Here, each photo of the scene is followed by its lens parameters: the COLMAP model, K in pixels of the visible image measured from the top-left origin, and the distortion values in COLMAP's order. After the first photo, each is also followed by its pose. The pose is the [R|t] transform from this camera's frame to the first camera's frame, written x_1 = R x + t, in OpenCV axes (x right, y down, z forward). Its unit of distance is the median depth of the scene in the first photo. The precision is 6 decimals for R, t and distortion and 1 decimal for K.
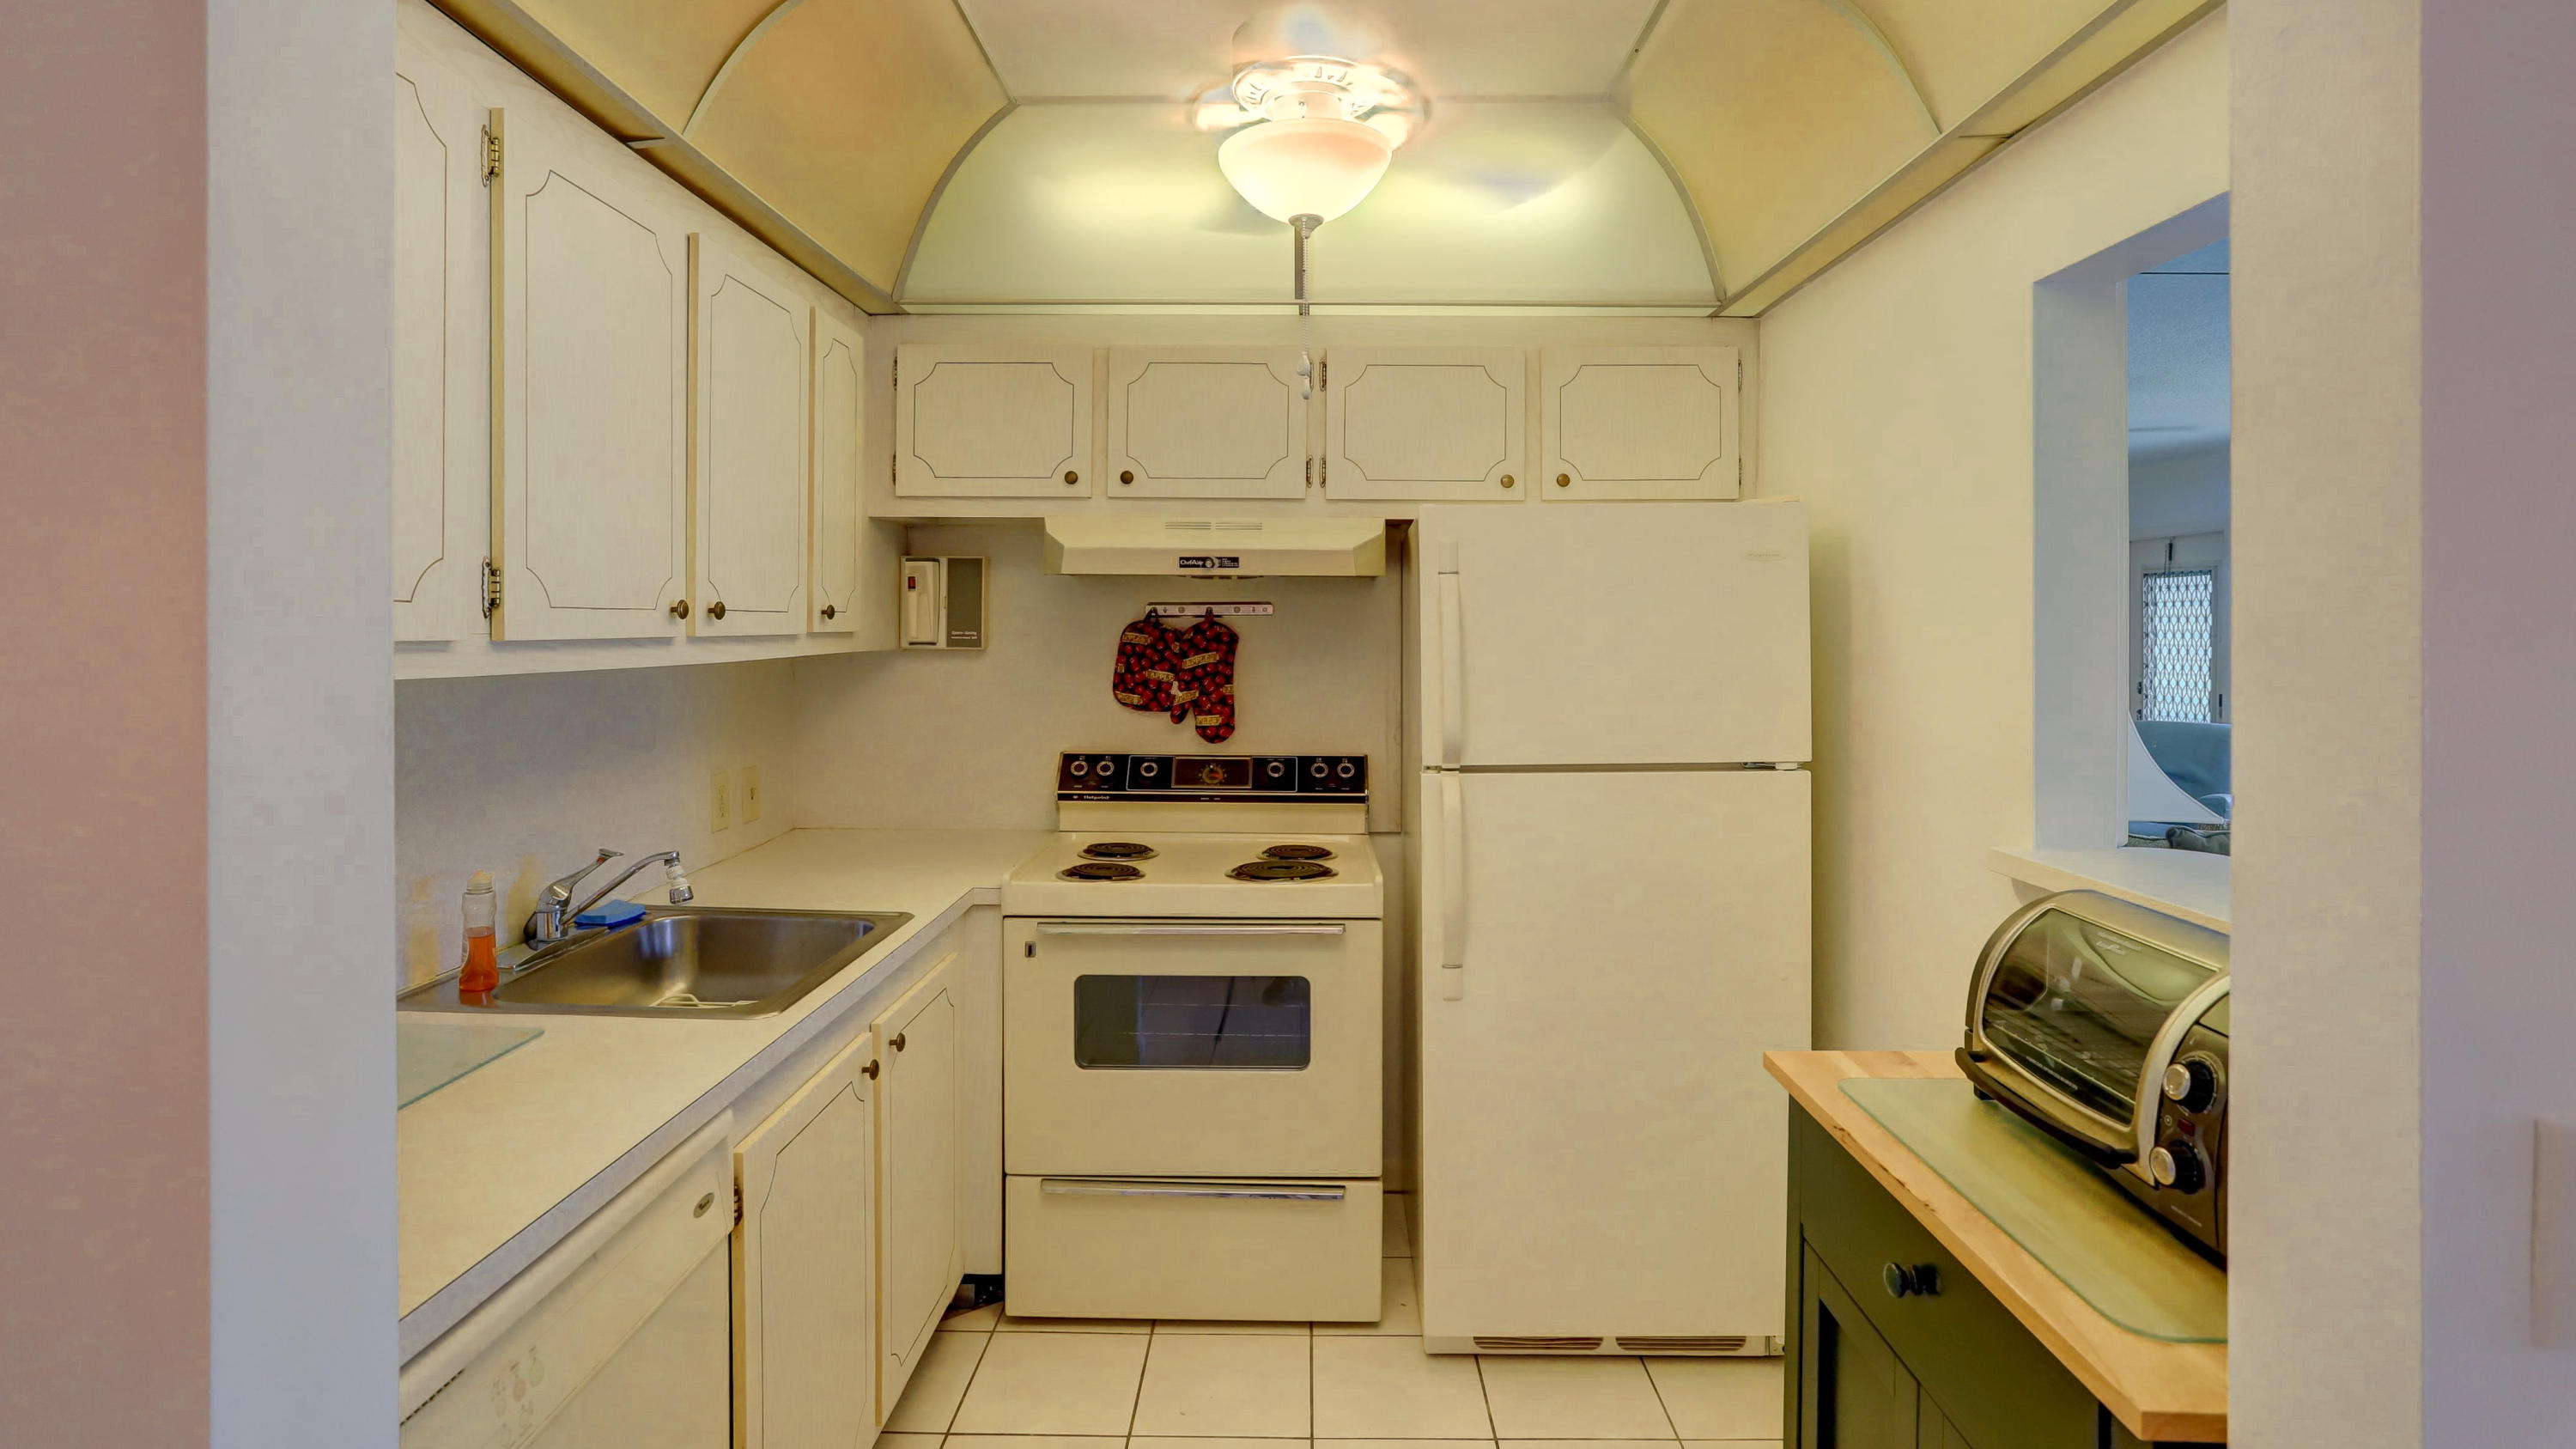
lens RADIAL K [[1243.0, 0, 1289.4], [0, 1243.0, 628.2], [0, 0, 1]] dist [-0.056769, 0.039851]
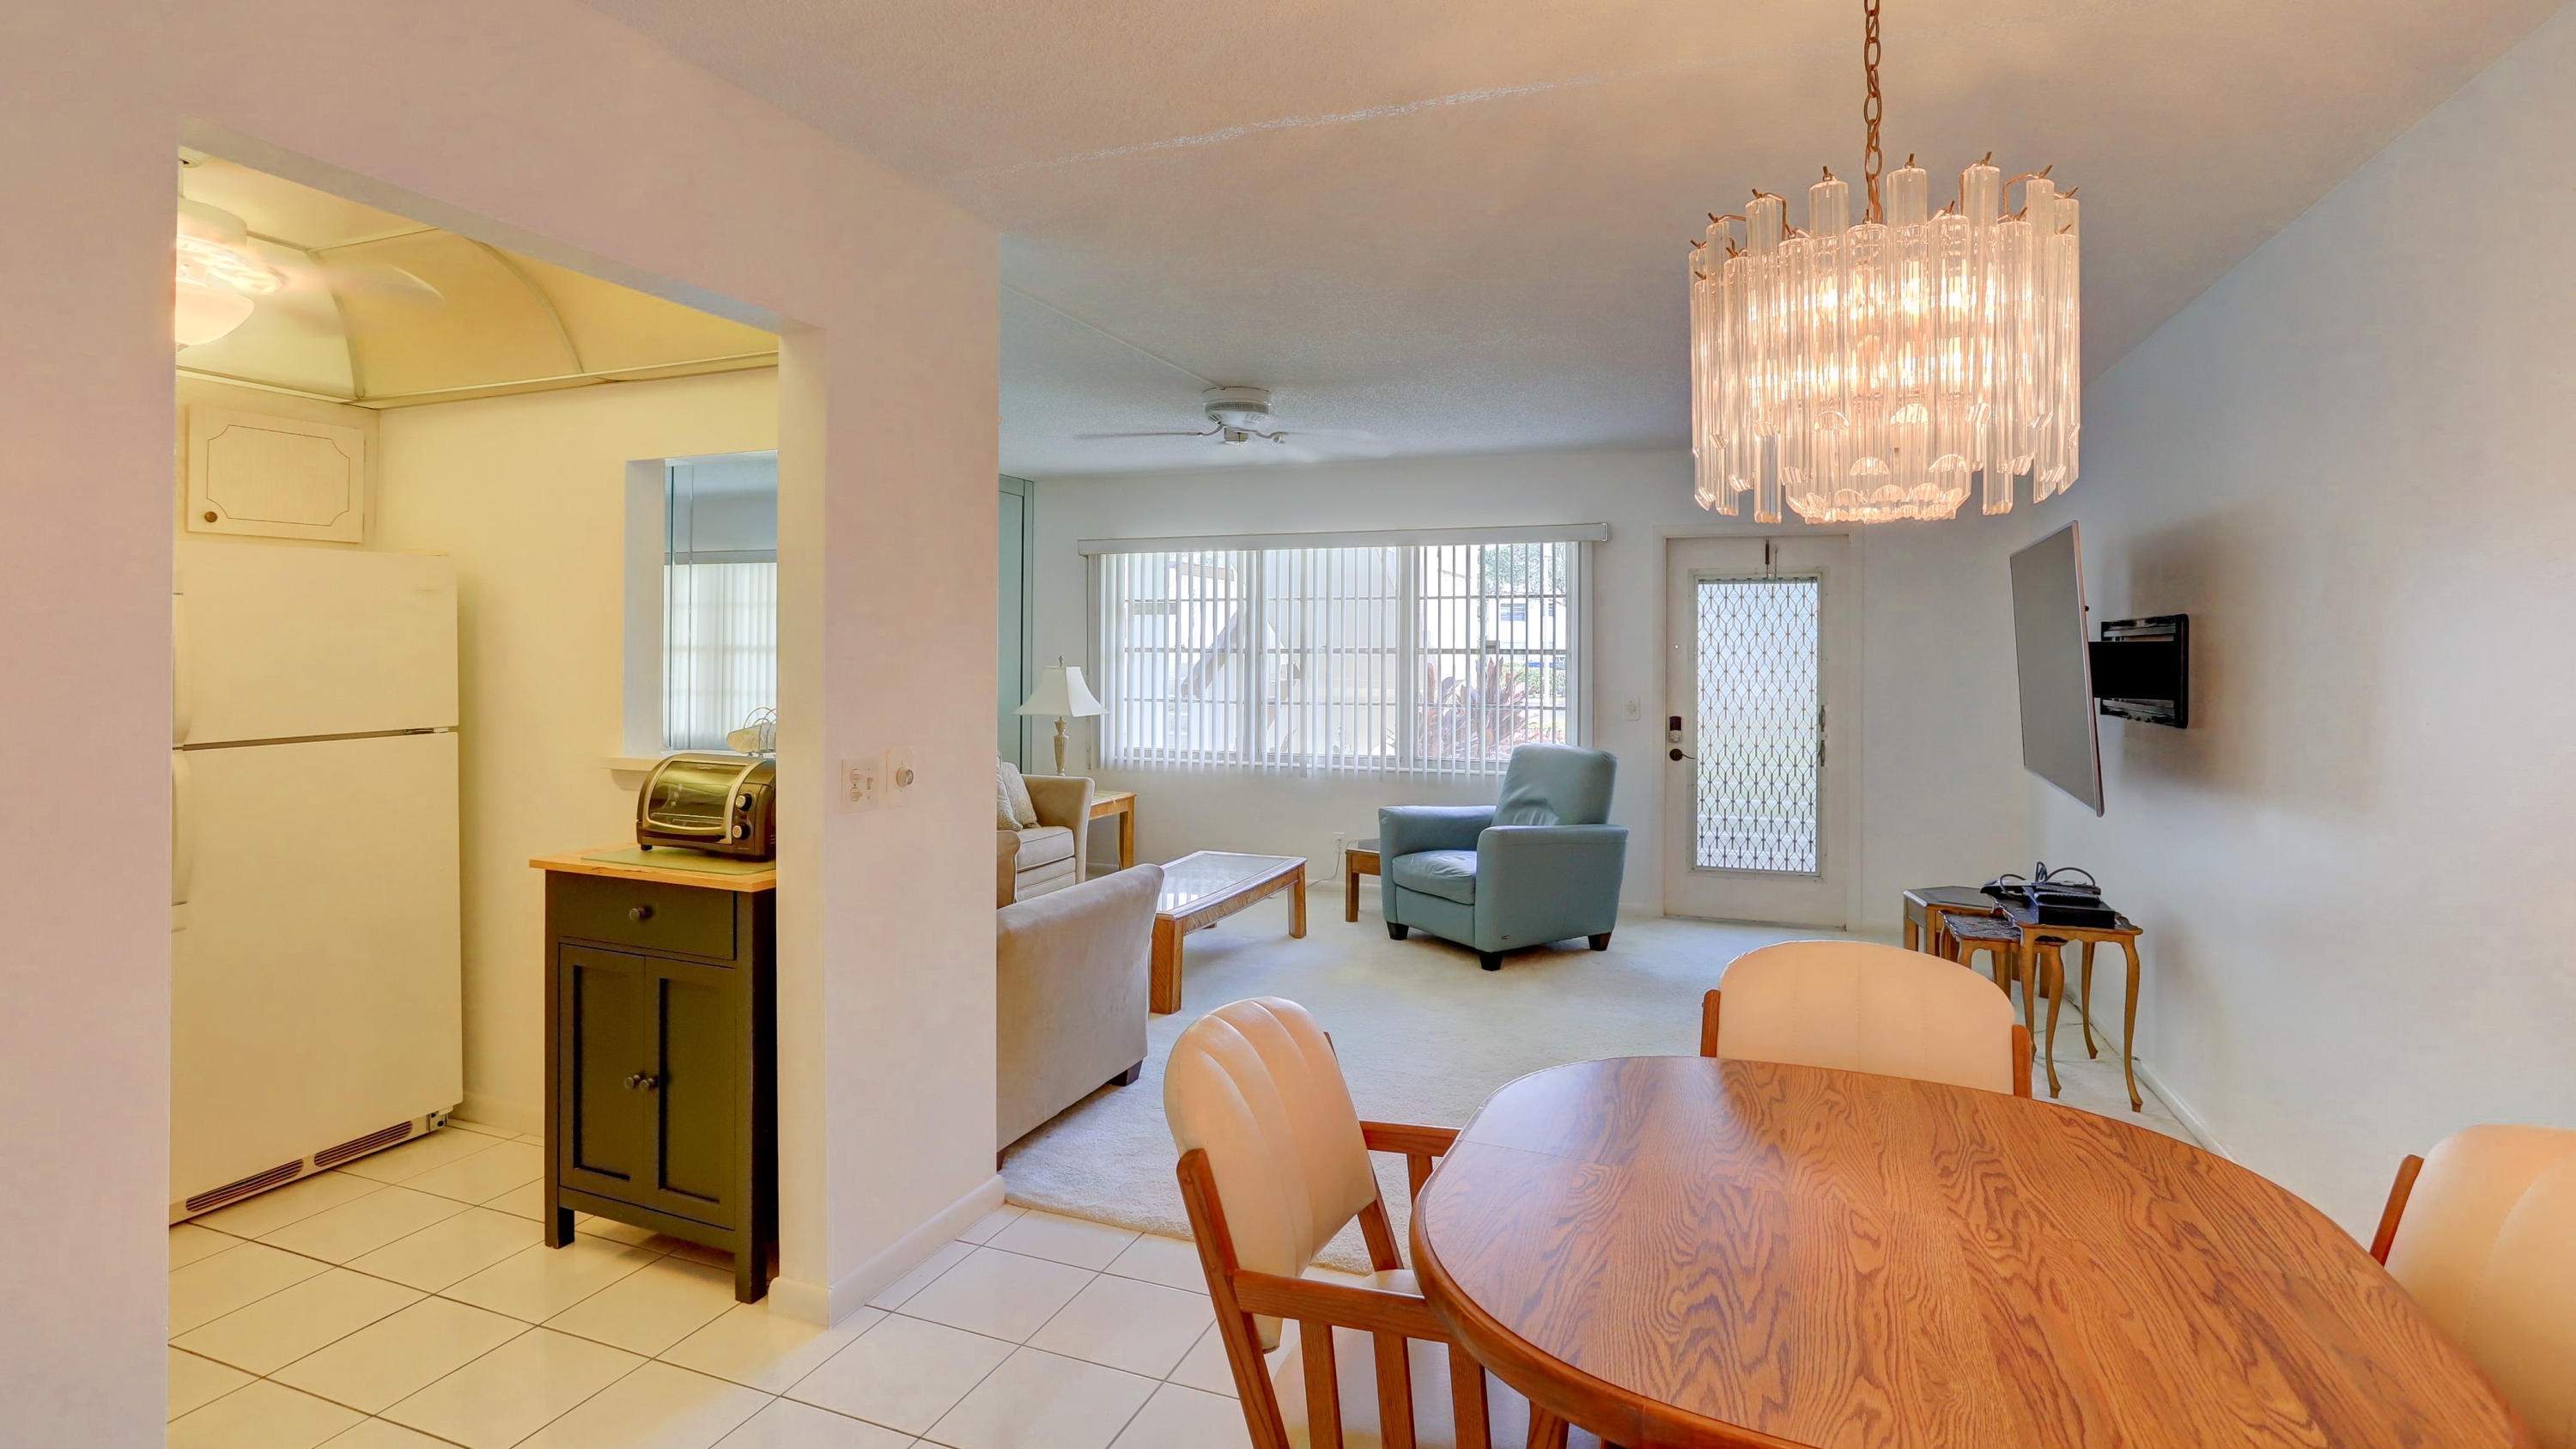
lens RADIAL K [[1243.0, 0, 1289.4], [0, 1243.0, 628.2], [0, 0, 1]] dist [-0.056769, 0.039851]
pose [[0.350603, 0.016396, 0.936381, -0.641860], [-0.002070, 0.999858, -0.016732, 0.009790], [-0.936522, 0.003928, 0.350587, -0.507708]]
